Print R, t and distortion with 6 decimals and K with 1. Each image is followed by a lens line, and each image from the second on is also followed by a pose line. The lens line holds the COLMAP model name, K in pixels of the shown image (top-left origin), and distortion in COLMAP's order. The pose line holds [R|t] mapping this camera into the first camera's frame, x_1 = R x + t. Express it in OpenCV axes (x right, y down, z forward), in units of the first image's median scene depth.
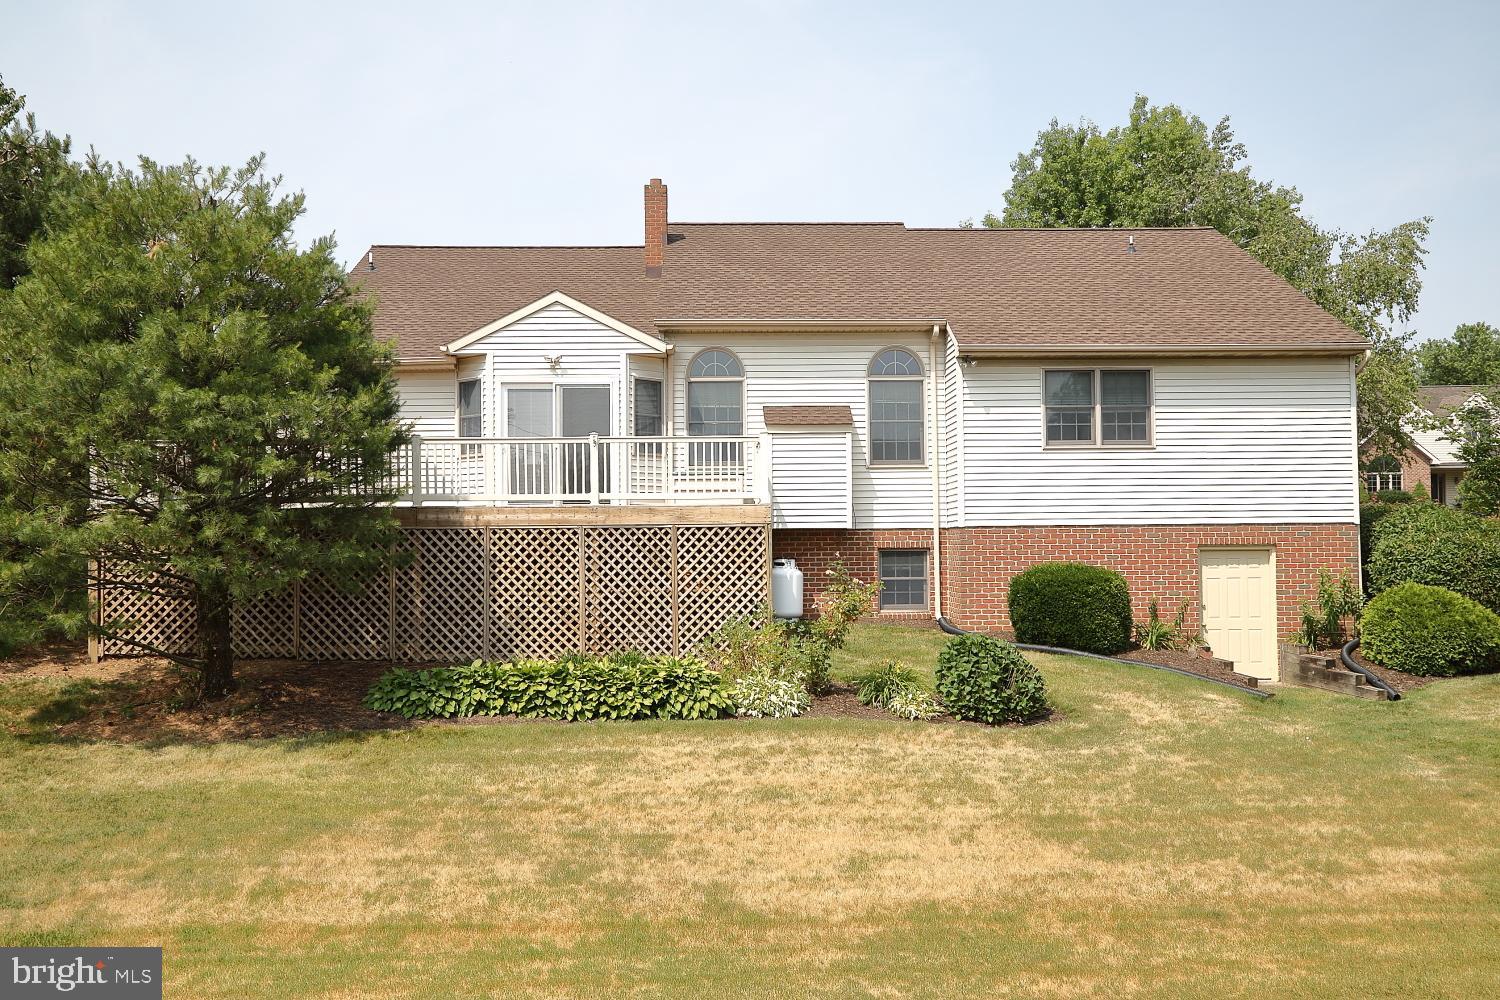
lens RADIAL K [[1400.5, 0, 749.9], [0, 1400.5, 499.5], [0, 0, 1]] dist [0.007048, -0.000755]
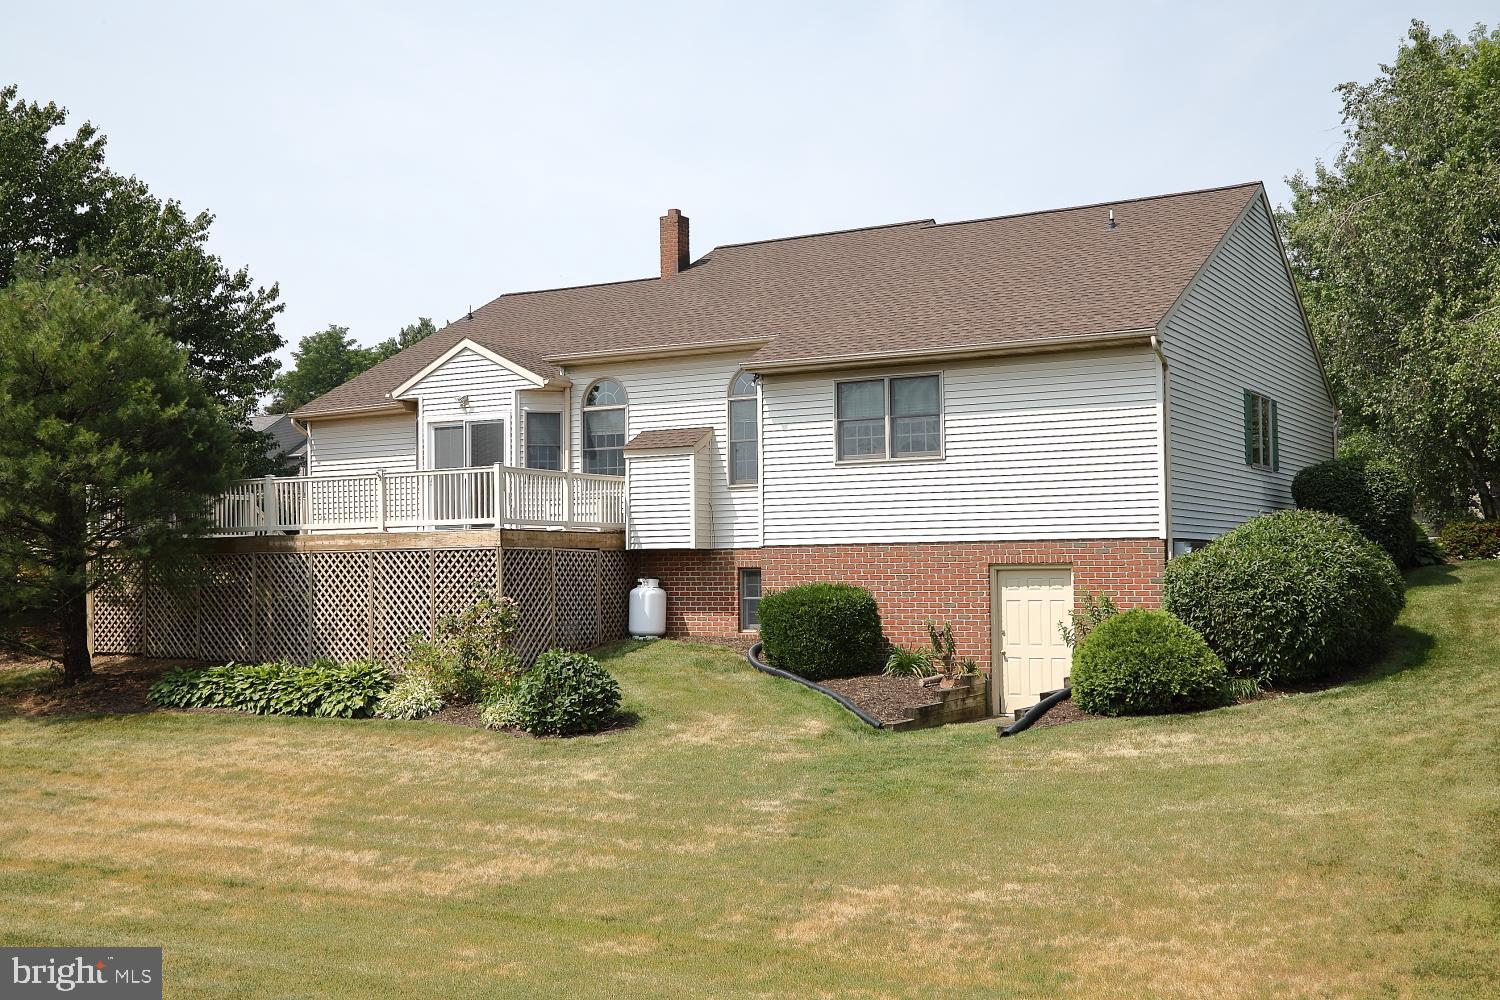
lens RADIAL K [[1576.3, 0, 750.0], [0, 1576.3, 500.0], [0, 0, 1]] dist [0.074569, -0.007967]
pose [[0.854886, -0.024889, -0.518218, 0.718219], [0.021490, 0.999690, -0.012562, 0.000711], [0.518371, -0.000398, 0.855156, 0.043386]]
